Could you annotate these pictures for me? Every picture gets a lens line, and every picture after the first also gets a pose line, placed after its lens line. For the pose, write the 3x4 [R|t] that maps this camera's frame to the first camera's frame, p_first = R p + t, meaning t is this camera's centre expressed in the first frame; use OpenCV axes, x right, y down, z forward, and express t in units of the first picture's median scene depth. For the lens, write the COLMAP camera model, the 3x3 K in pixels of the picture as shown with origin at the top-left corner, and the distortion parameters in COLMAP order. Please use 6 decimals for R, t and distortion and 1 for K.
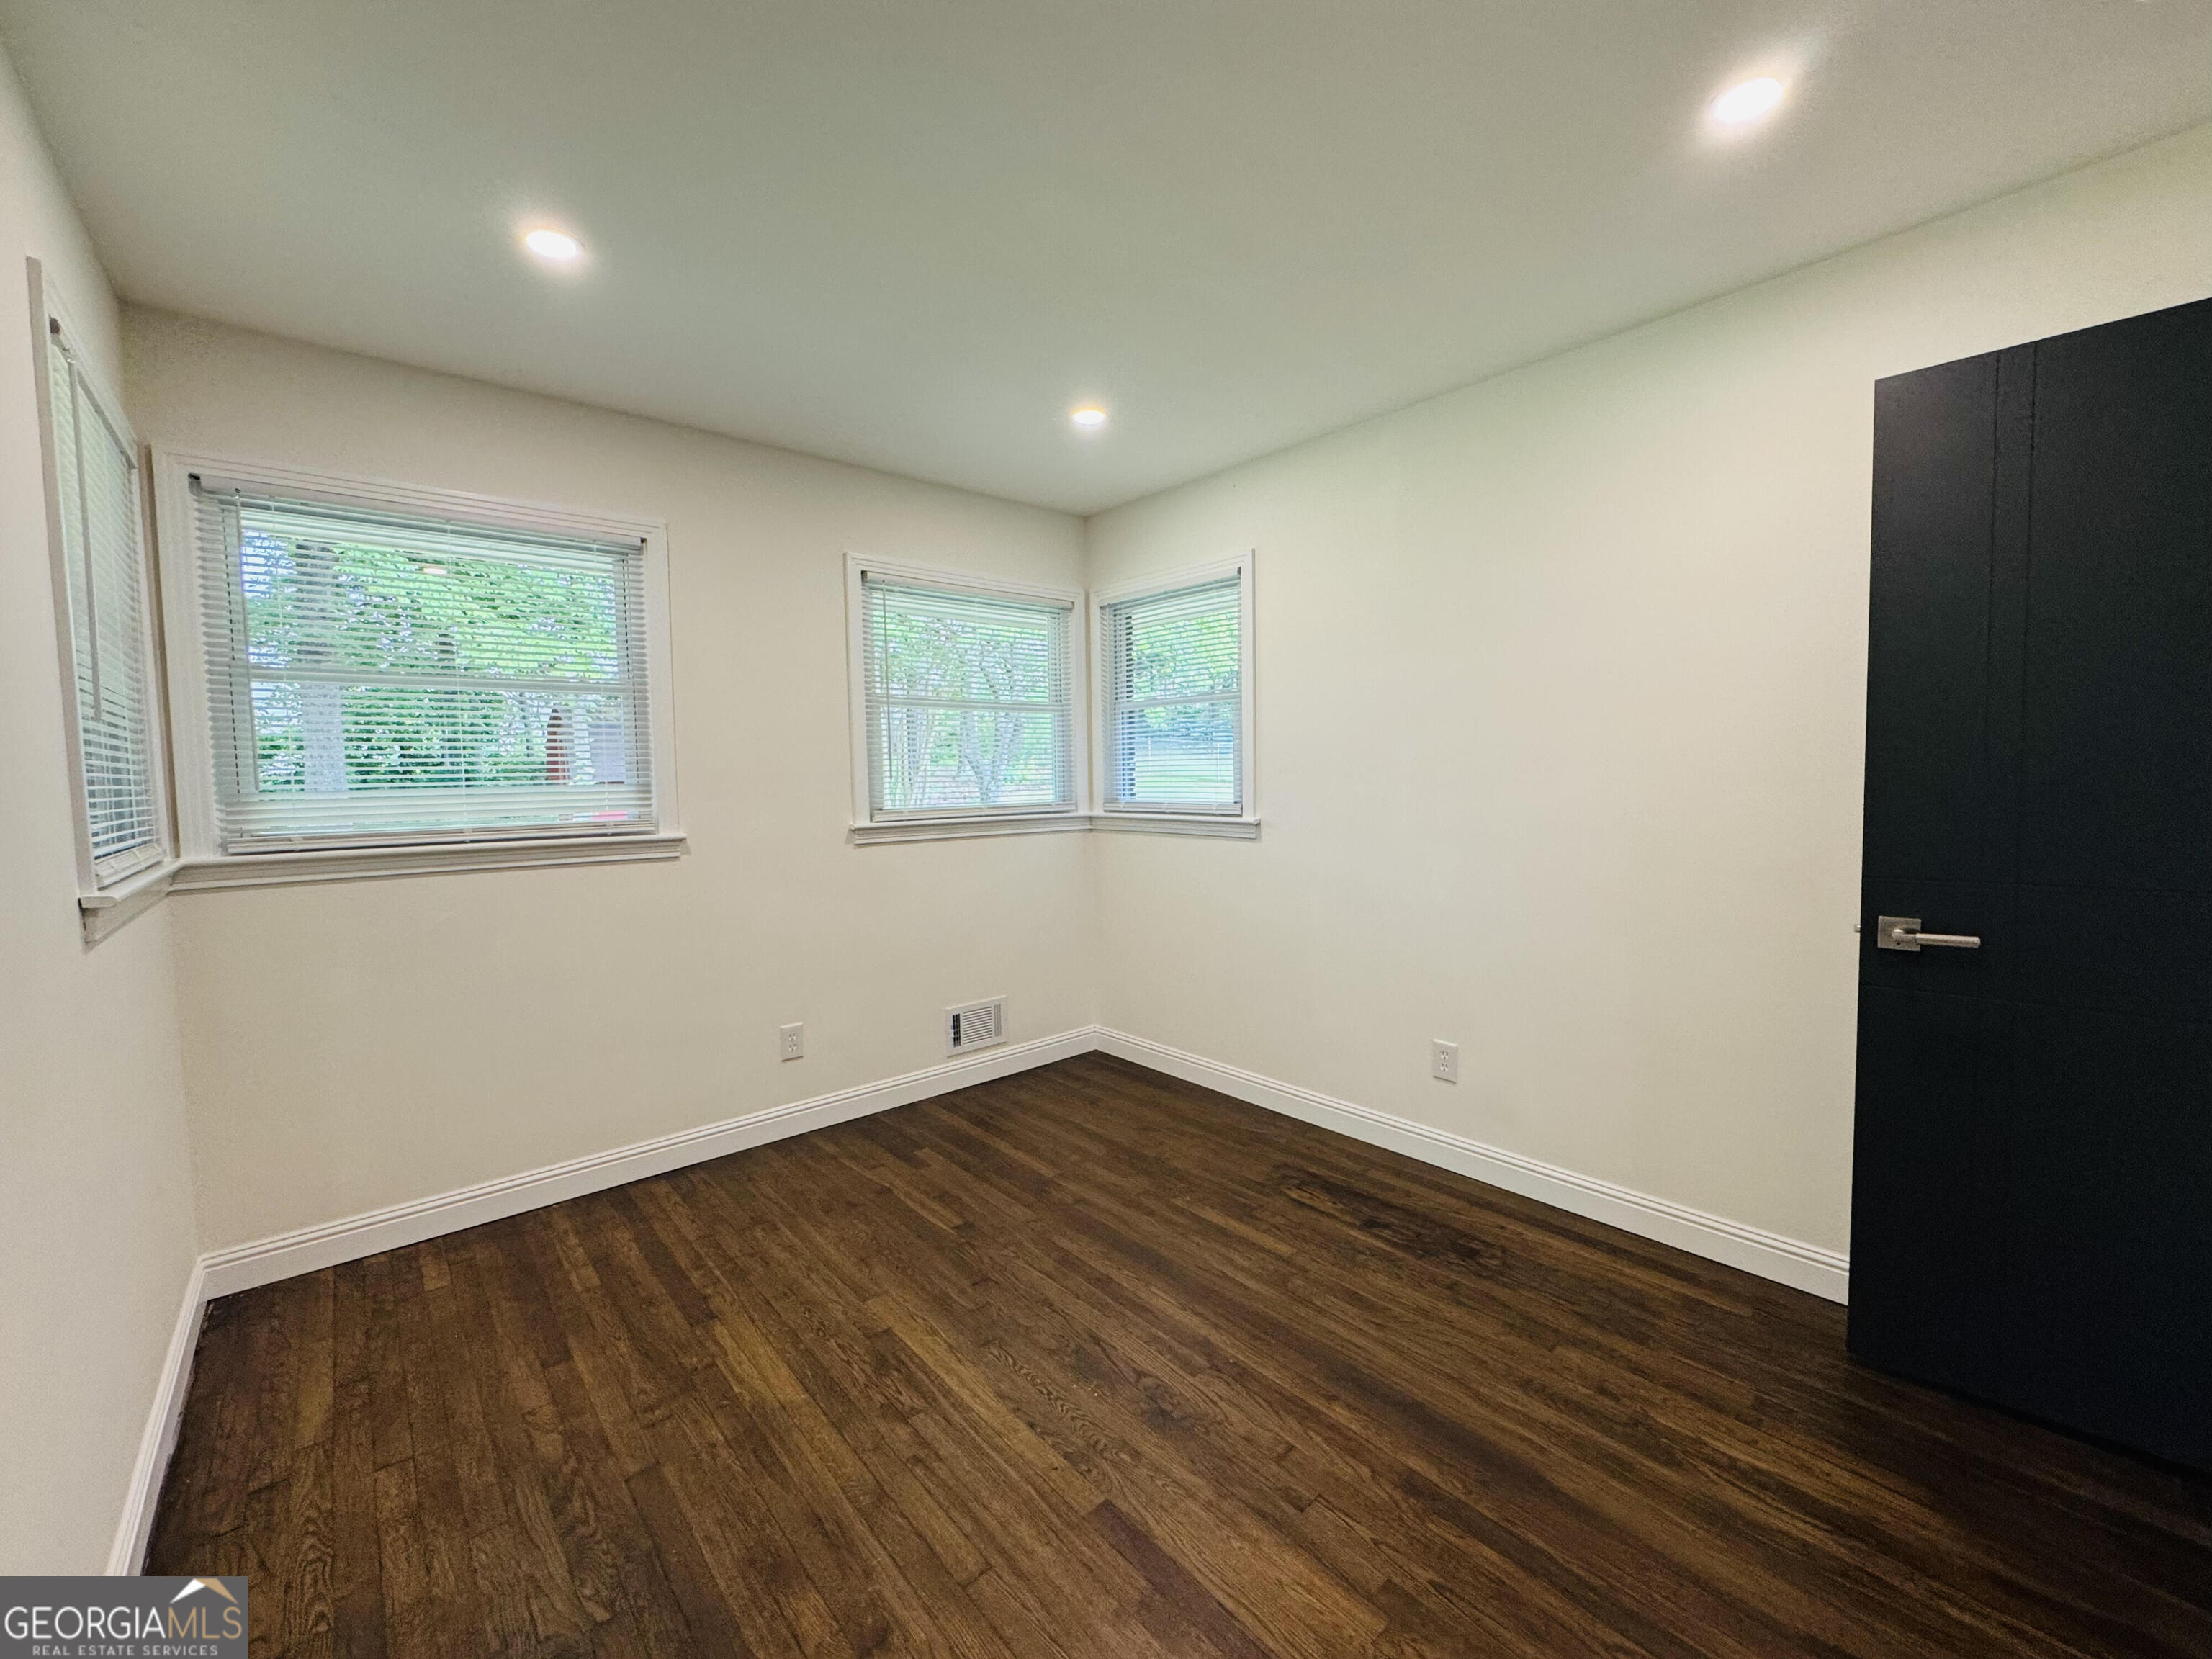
lens RADIAL K [[912.9, 0, 1126.2], [0, 912.9, 836.1], [0, 0, 1]] dist [-0.001338, -0.000078]
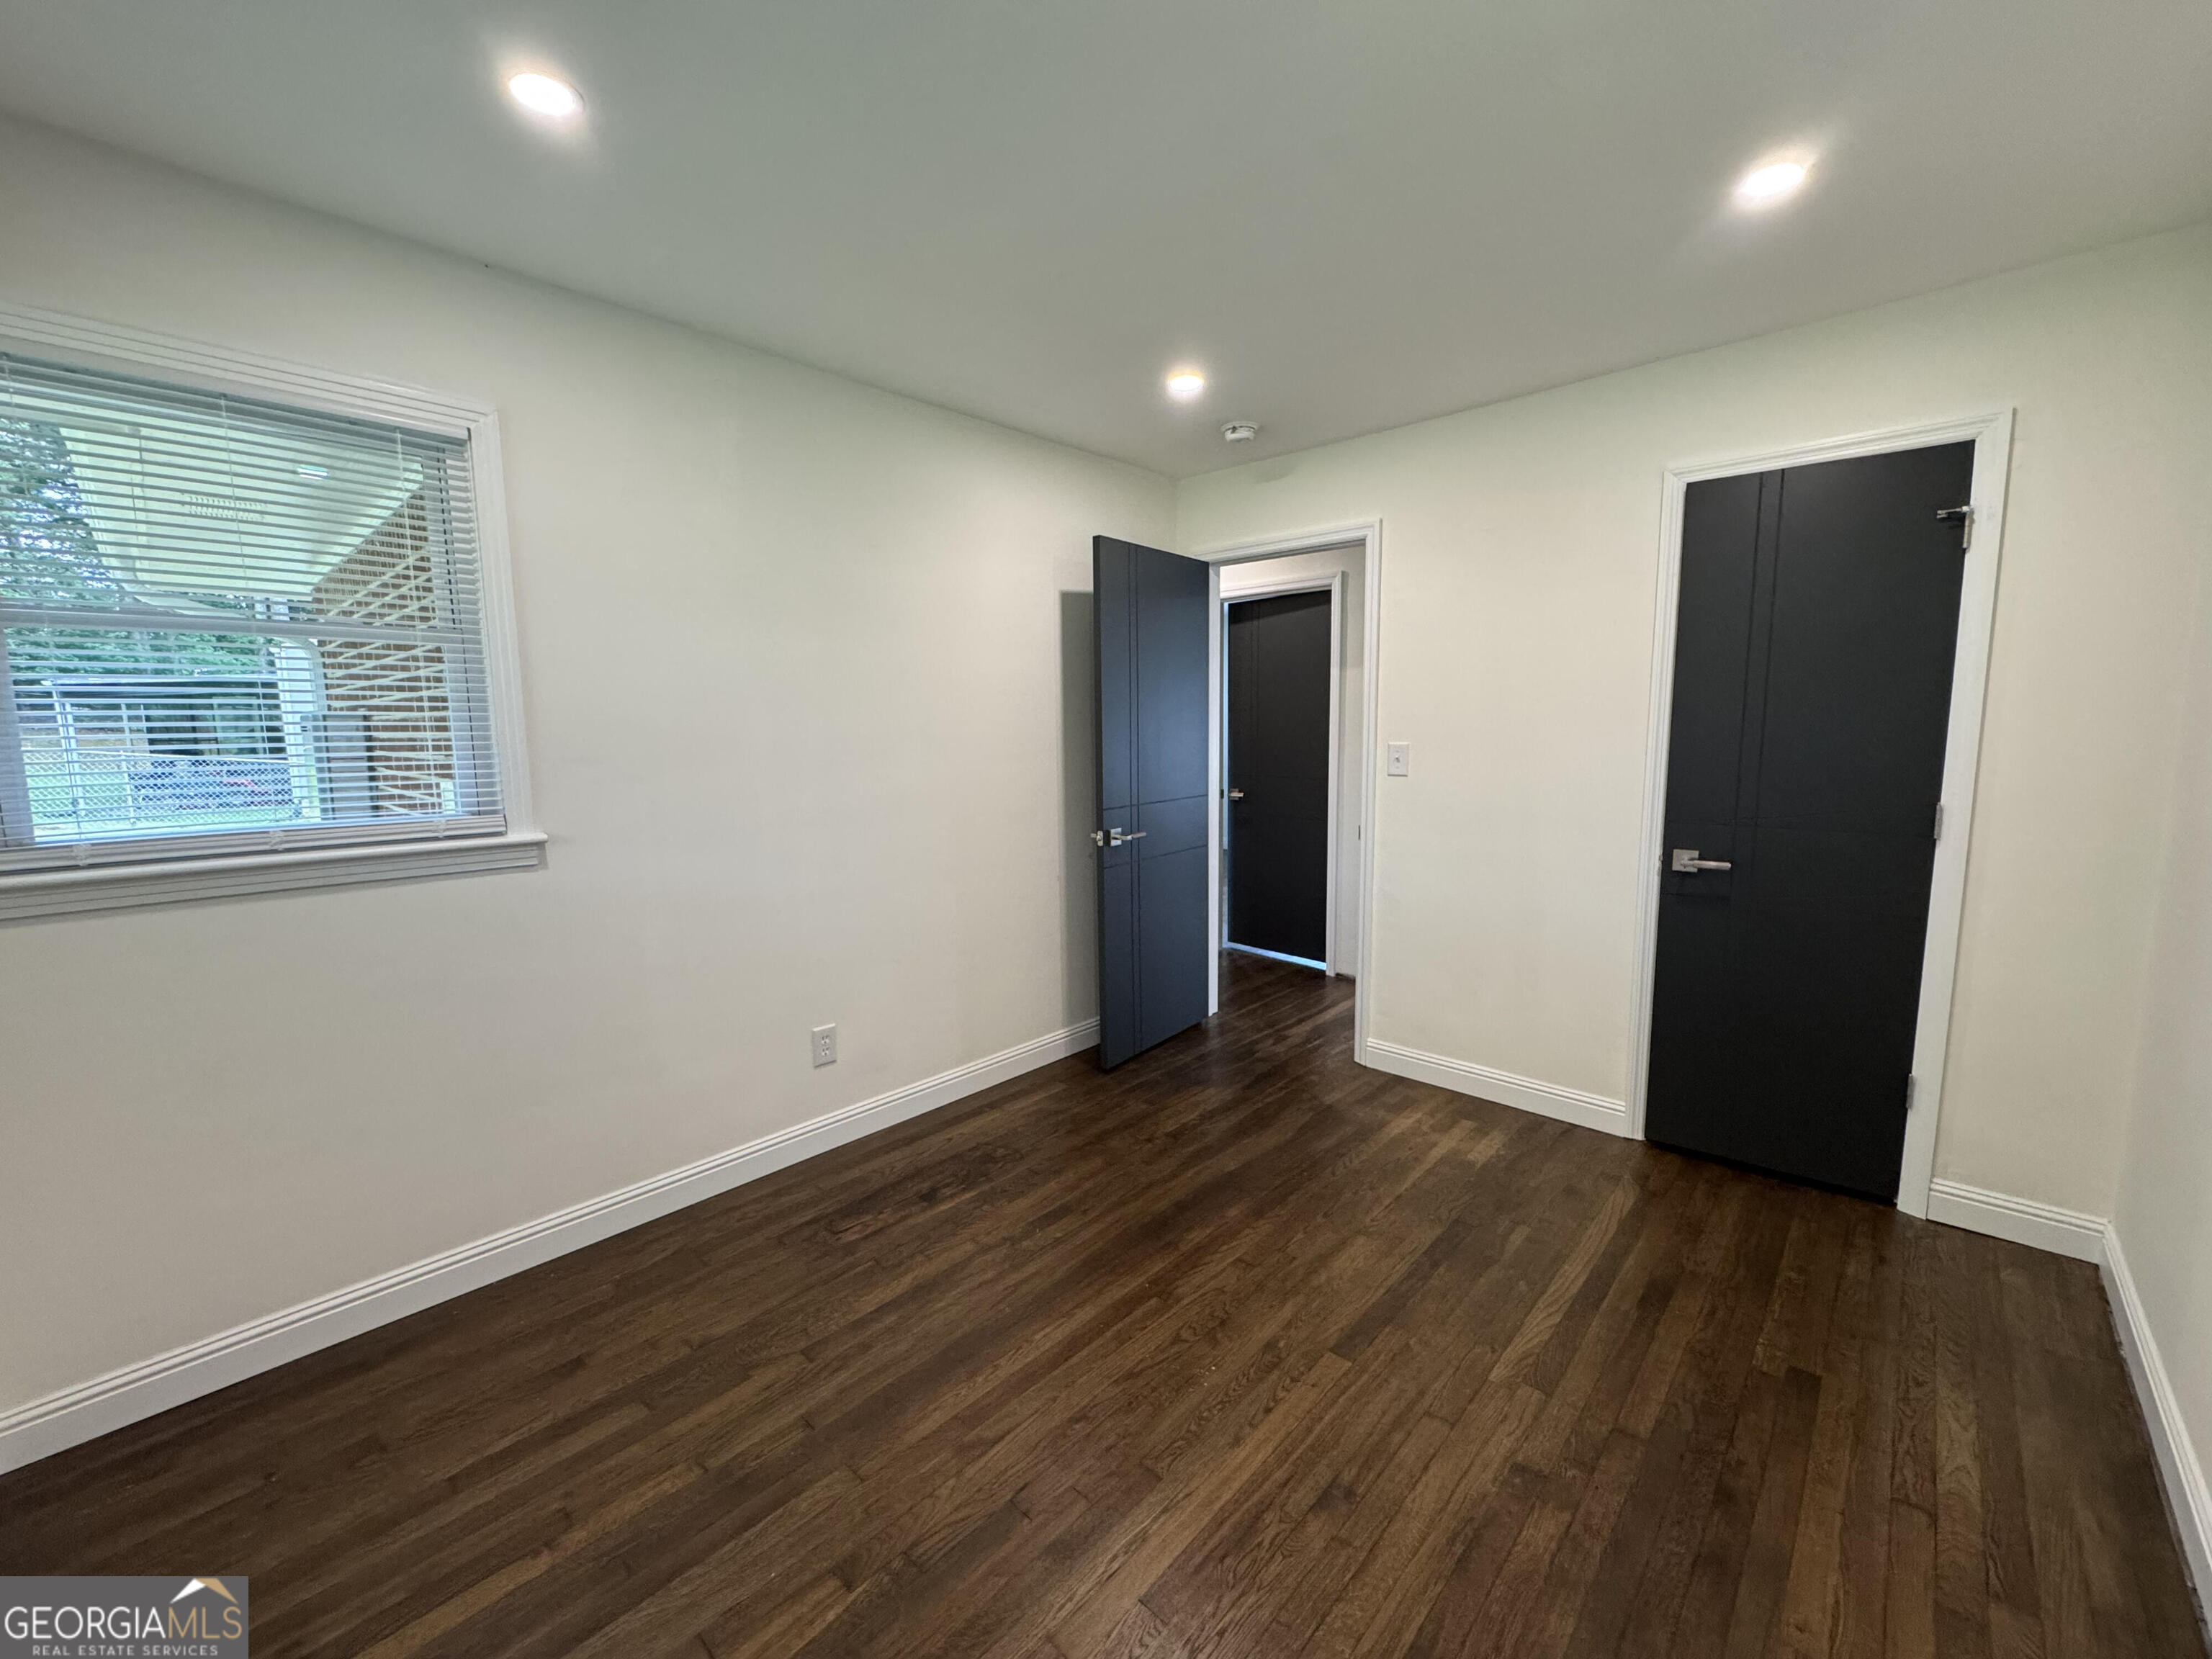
lens RADIAL K [[884.2, 0, 1106.0], [0, 884.2, 829.5], [0, 0, 1]] dist [-0.002971, 0.000086]
pose [[-0.108903, -0.100914, 0.988917, -0.703312], [0.072621, 0.991368, 0.109161, -0.082573], [-0.991396, 0.083704, -0.100634, 0.868327]]
